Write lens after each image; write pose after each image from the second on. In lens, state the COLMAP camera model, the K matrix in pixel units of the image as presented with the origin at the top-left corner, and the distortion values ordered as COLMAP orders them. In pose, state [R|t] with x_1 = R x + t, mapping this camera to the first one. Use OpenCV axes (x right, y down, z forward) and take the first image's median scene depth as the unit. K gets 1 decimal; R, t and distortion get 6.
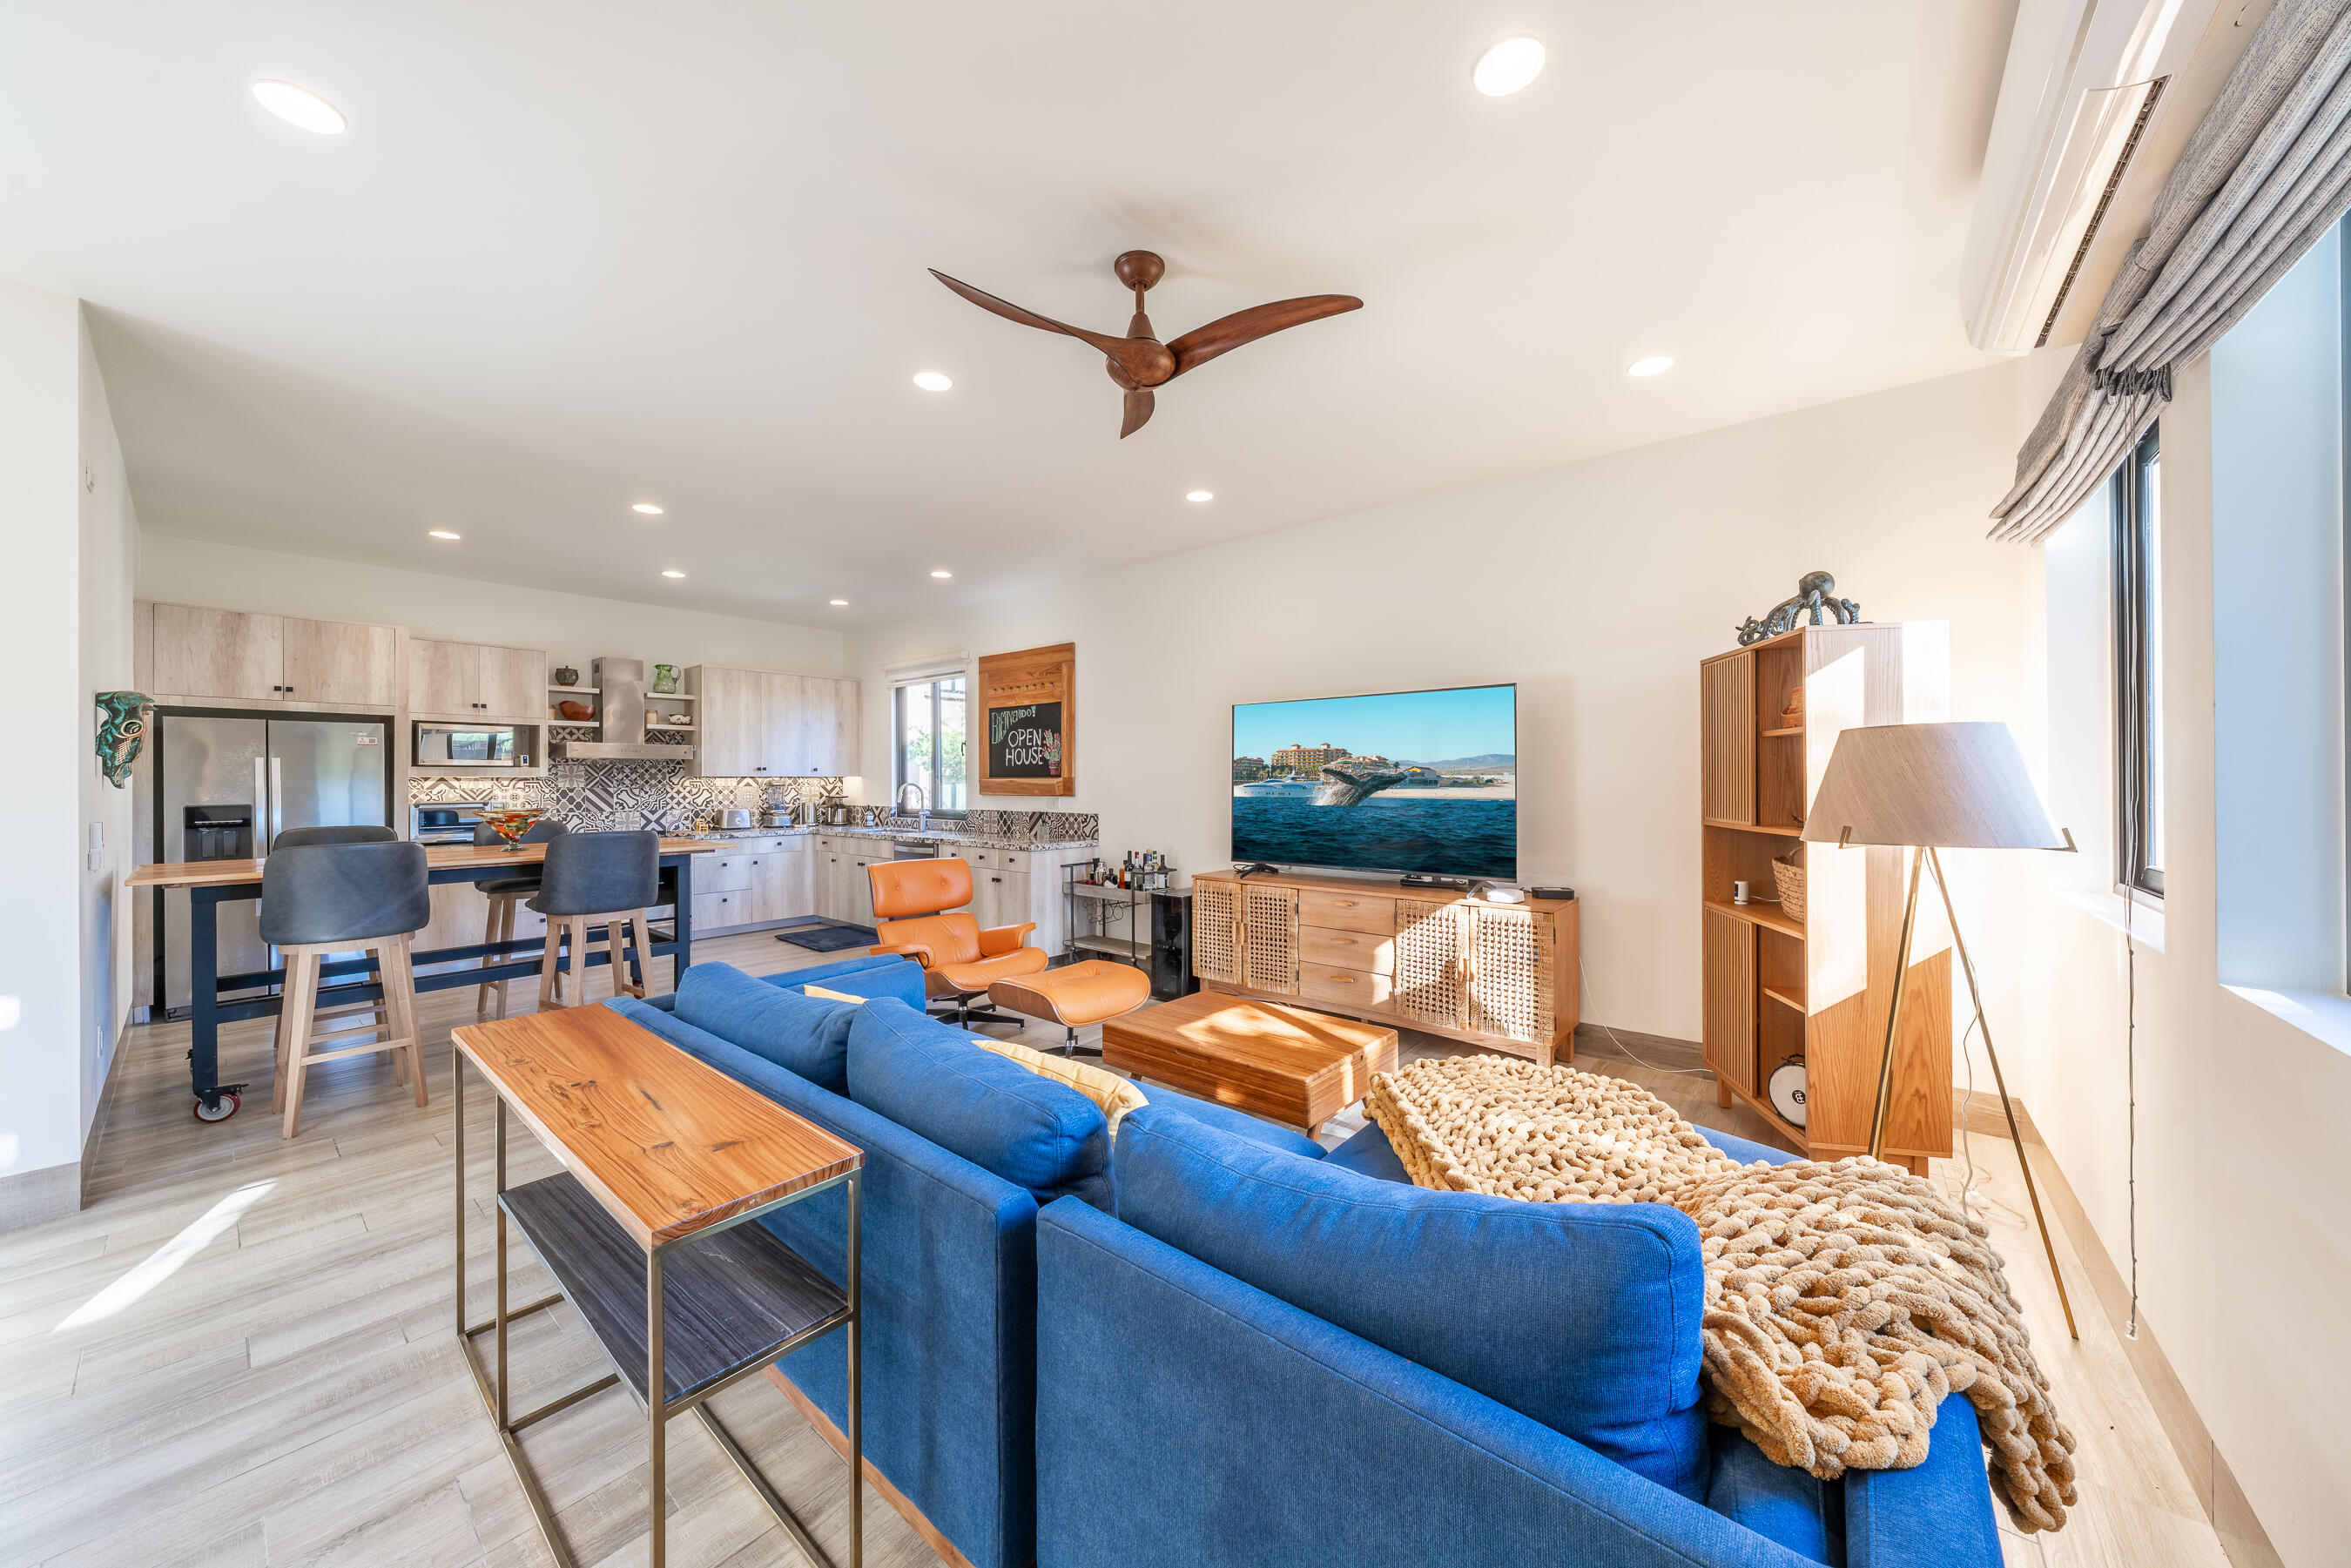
lens RADIAL K [[803.8, 0, 1175.5], [0, 803.8, 778.7], [0, 0, 1]] dist [-0.000944, -0.000040]
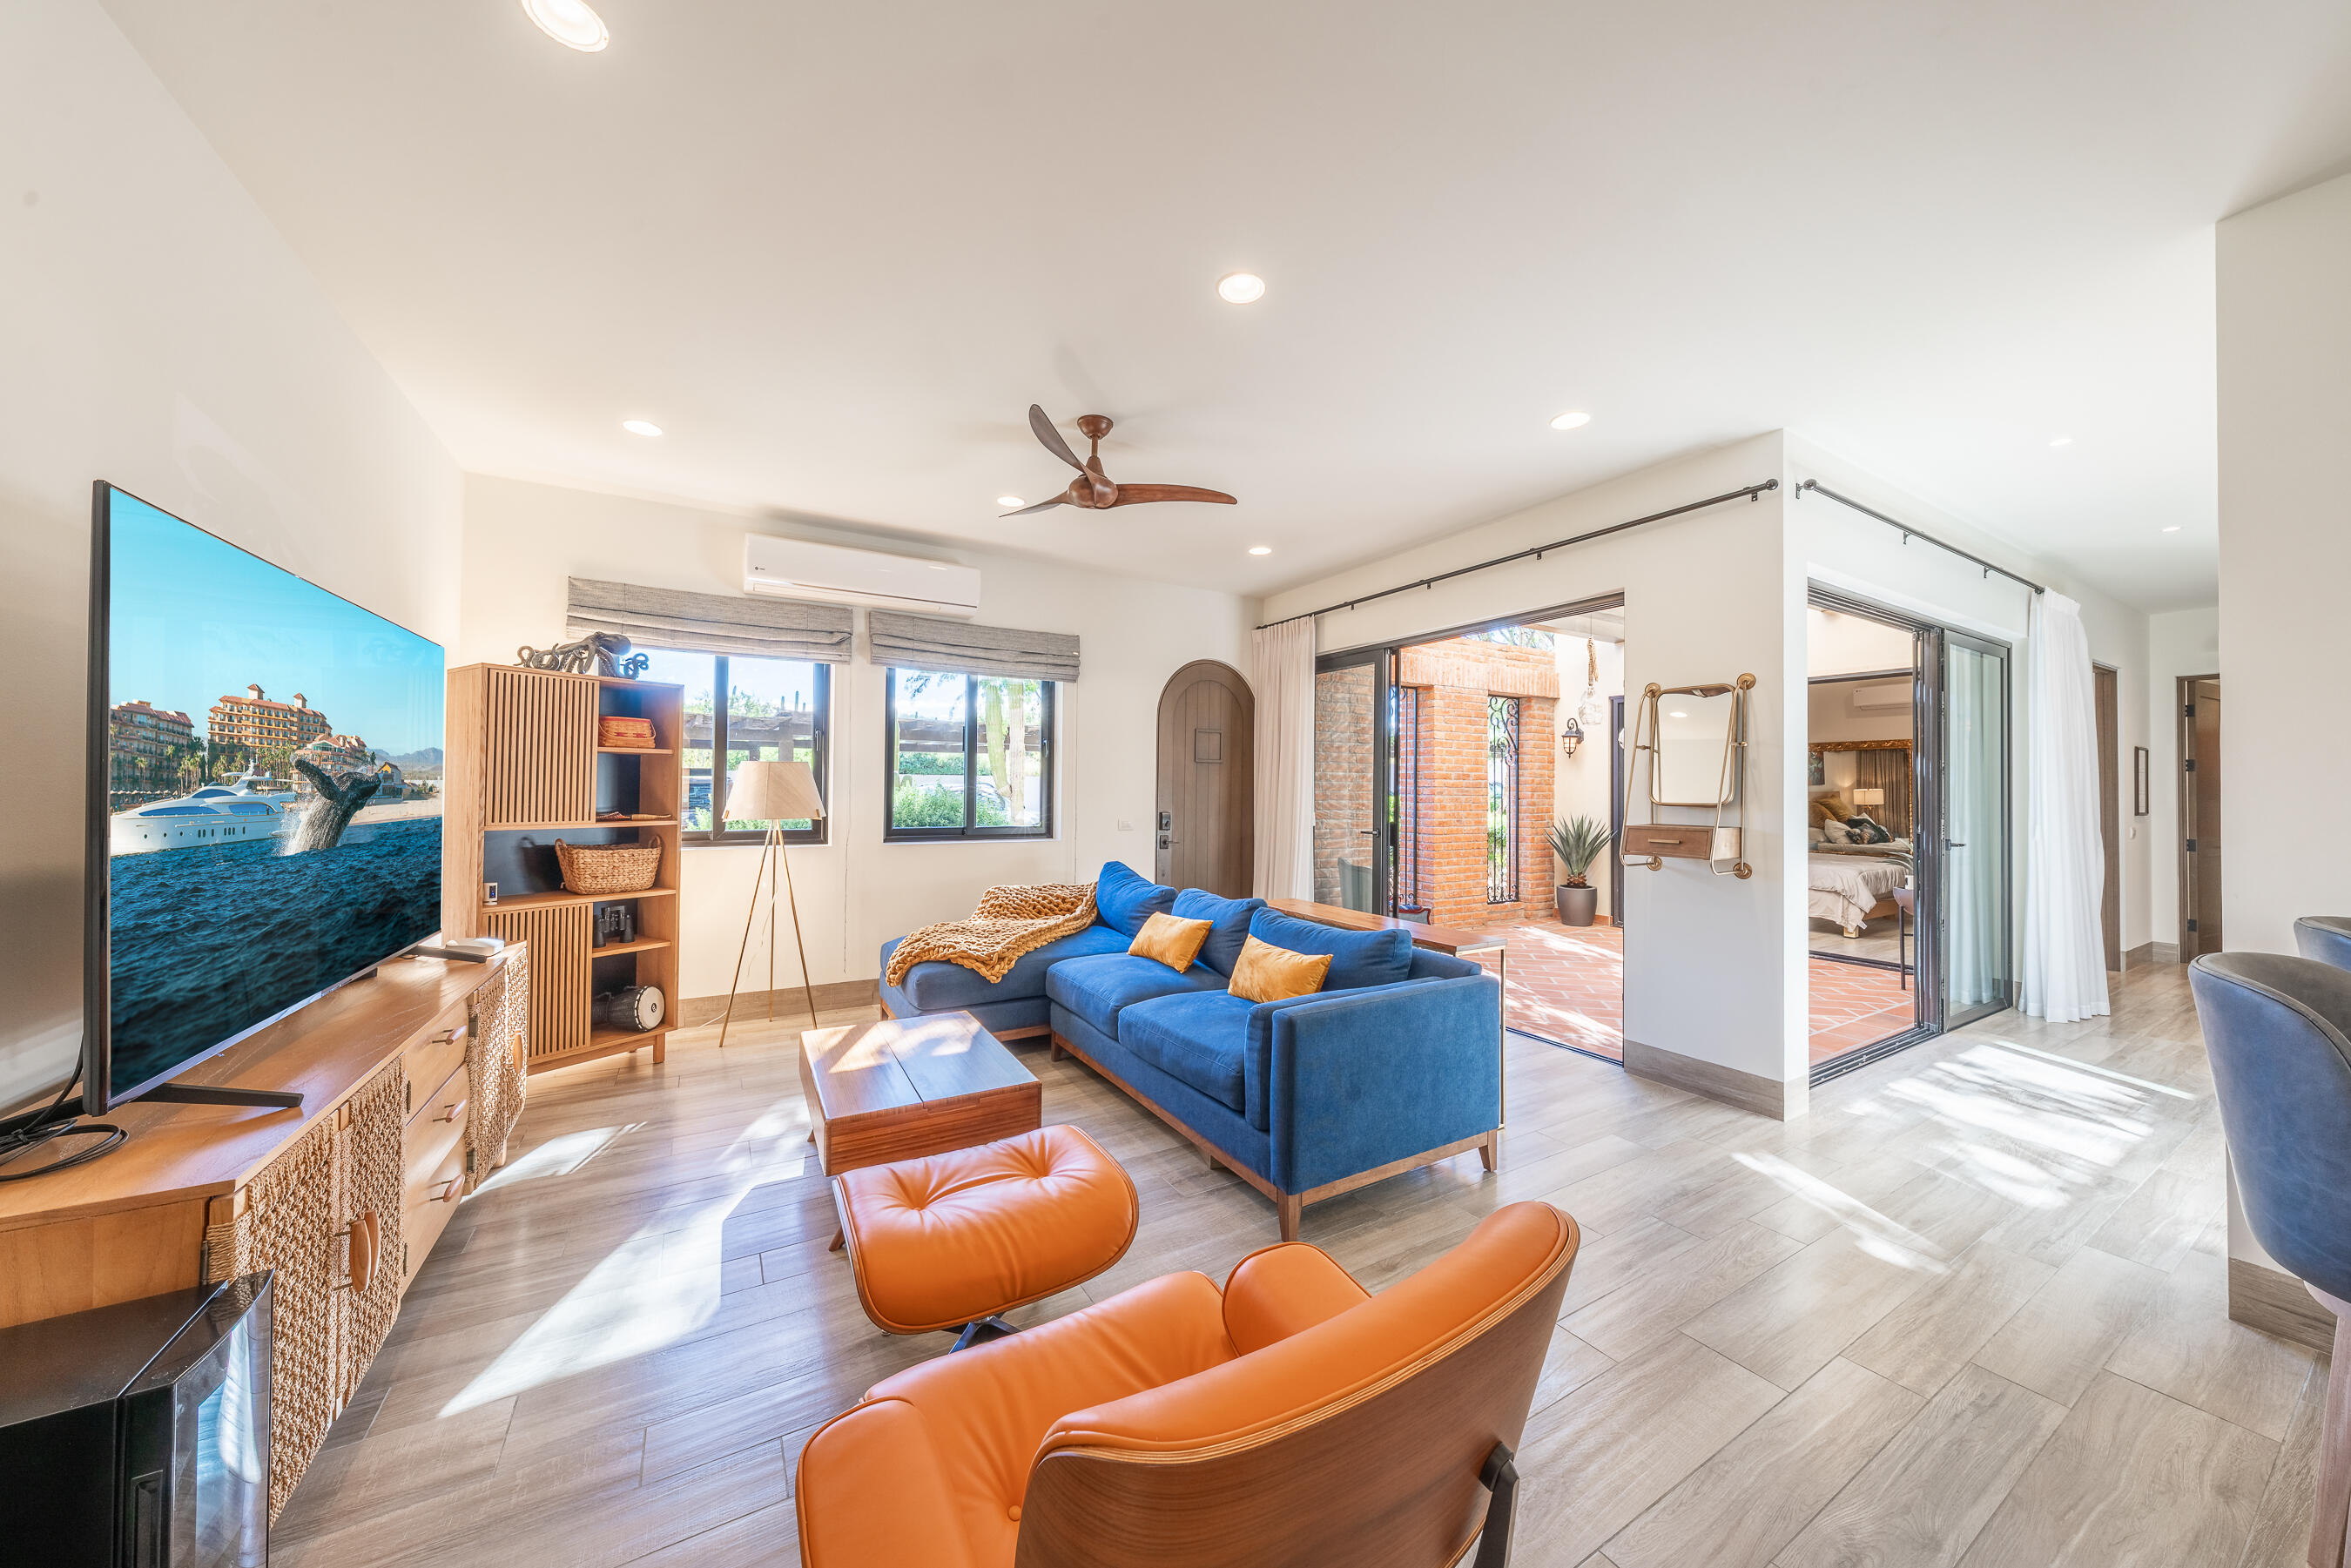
lens RADIAL K [[793.6, 0, 1169.3], [0, 793.6, 776.4], [0, 0, 1]] dist [-0.000036, -0.000051]
pose [[-0.938679, 0.001171, 0.344791, -0.315171], [-0.005002, 0.999843, -0.017013, 0.000234], [-0.344757, -0.017694, -0.938525, 1.102213]]
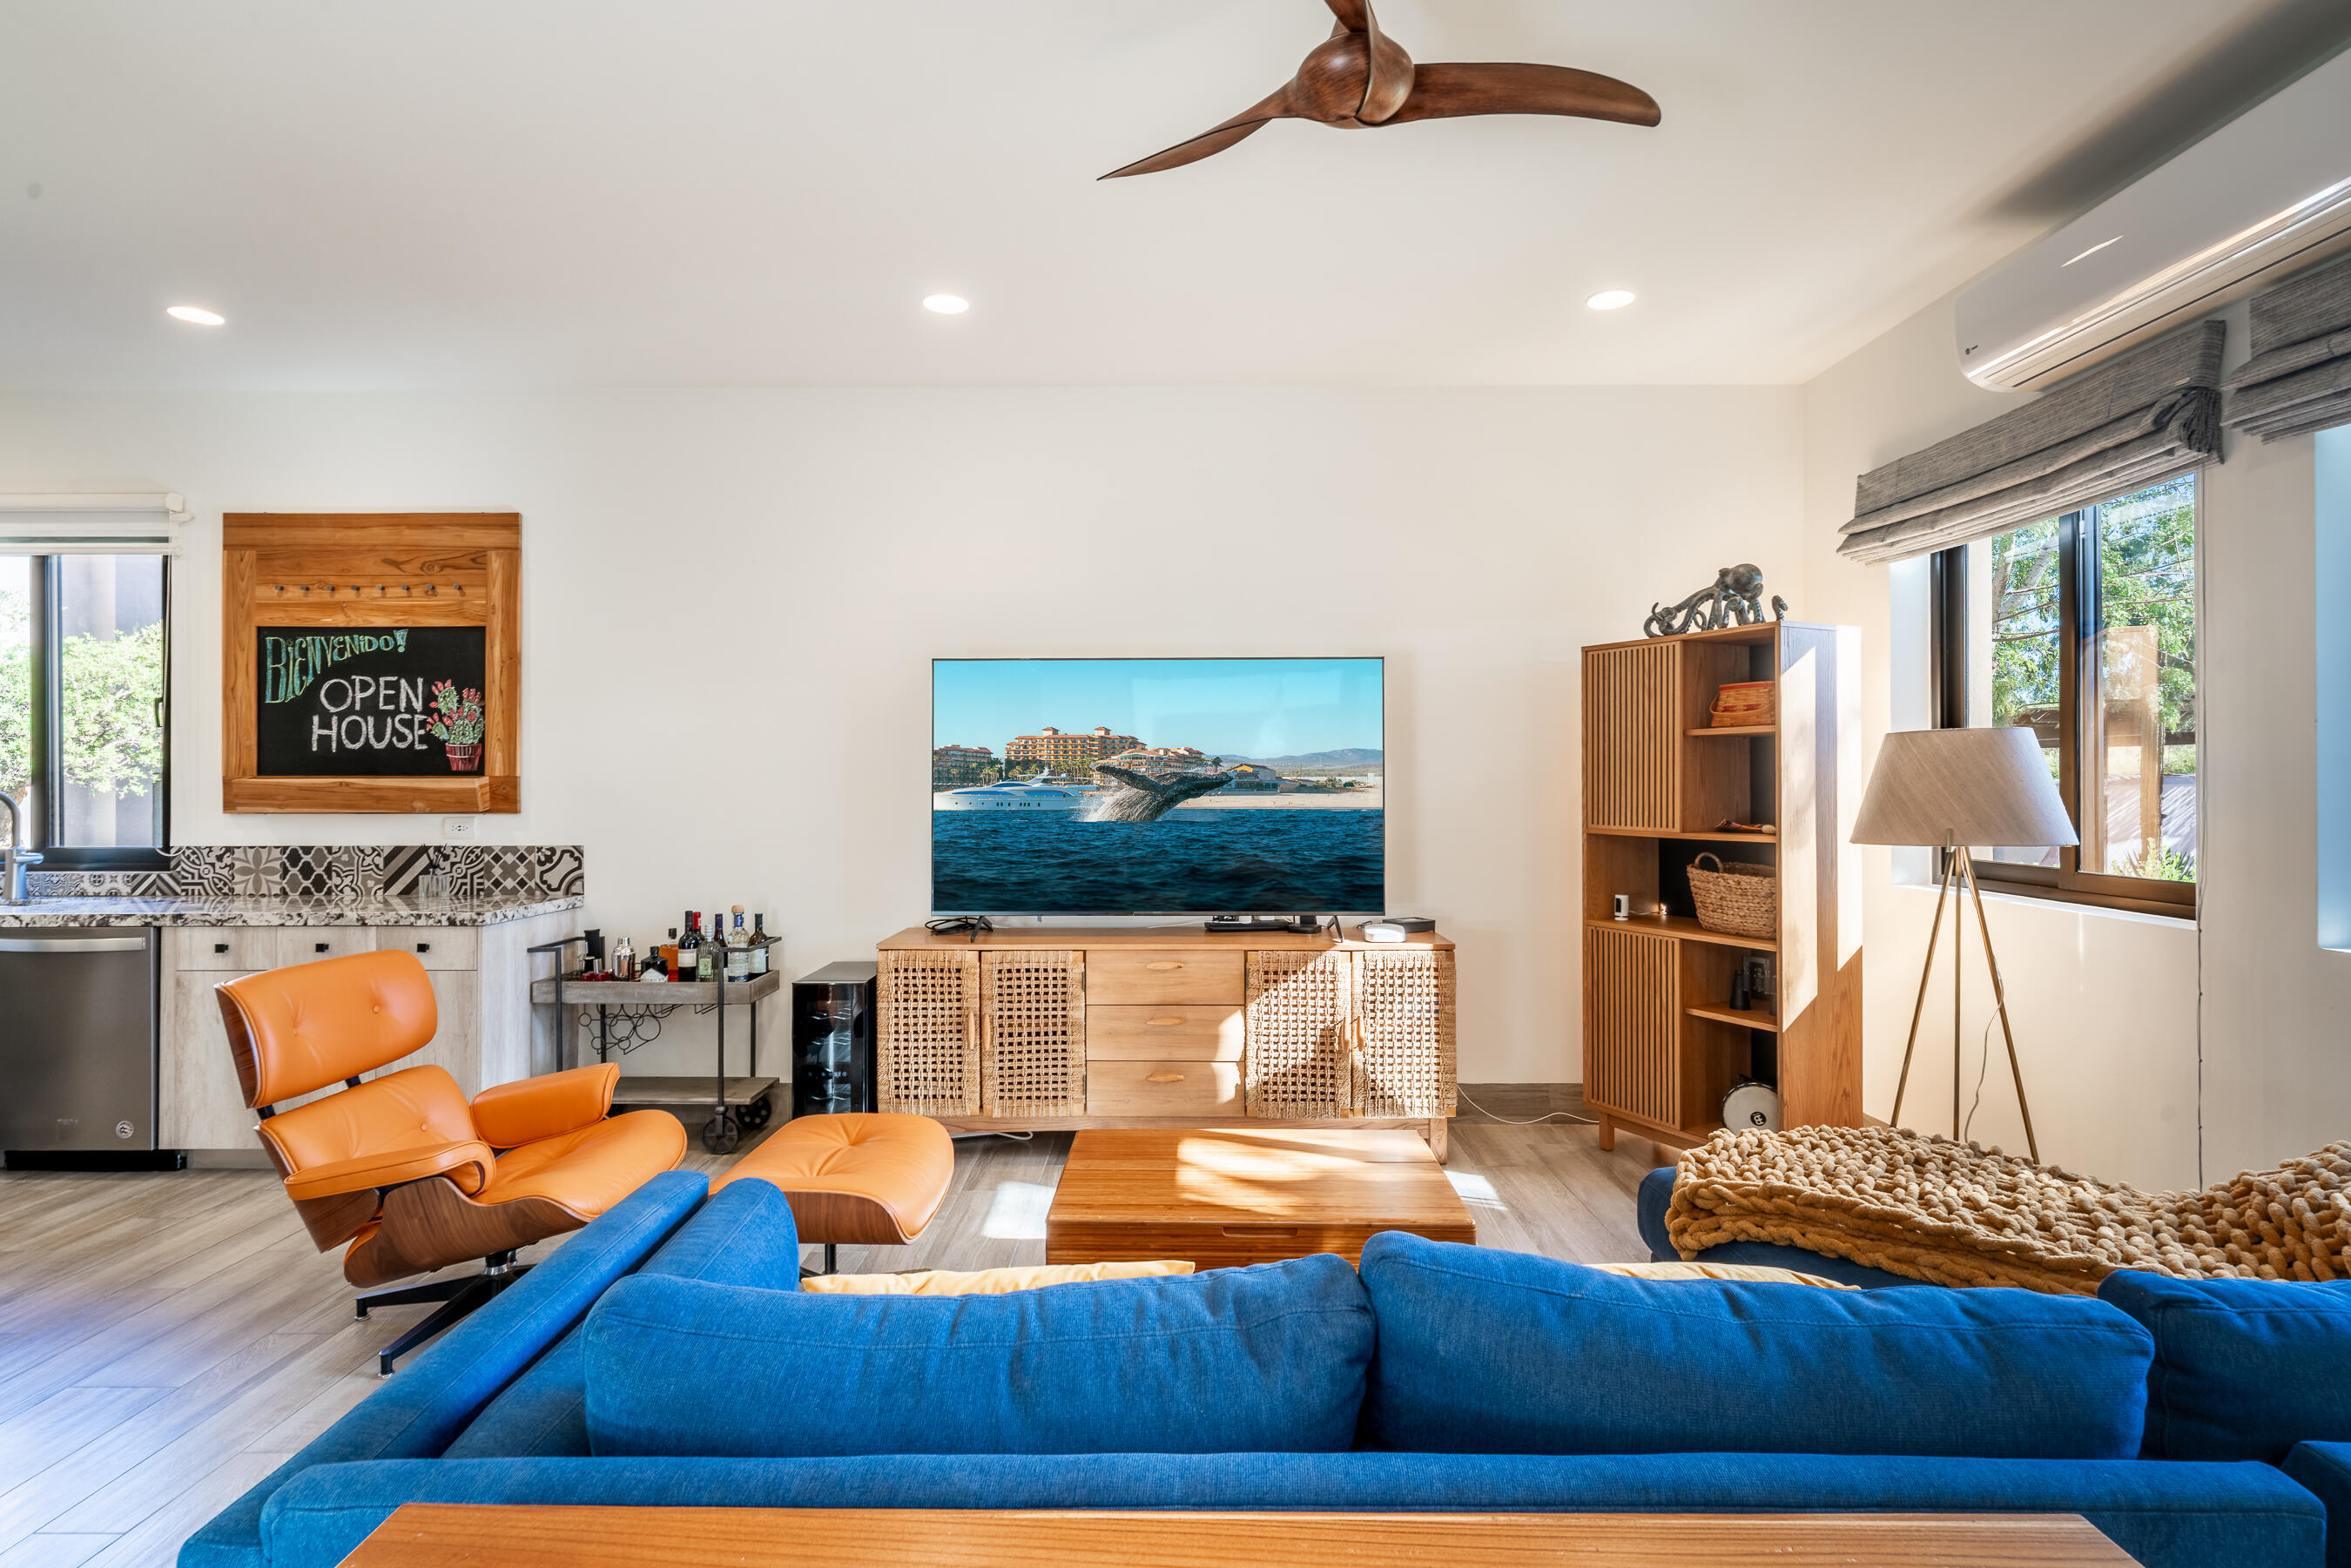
lens RADIAL K [[1148.2, 0, 1179.4], [0, 1148.2, 776.2], [0, 0, 1]] dist [-0.001128, -0.000490]
pose [[0.771433, 0.005631, 0.636286, -0.332671], [-0.003239, 0.999983, -0.004923, 0.000473], [-0.636303, 0.001737, 0.771437, 0.206415]]
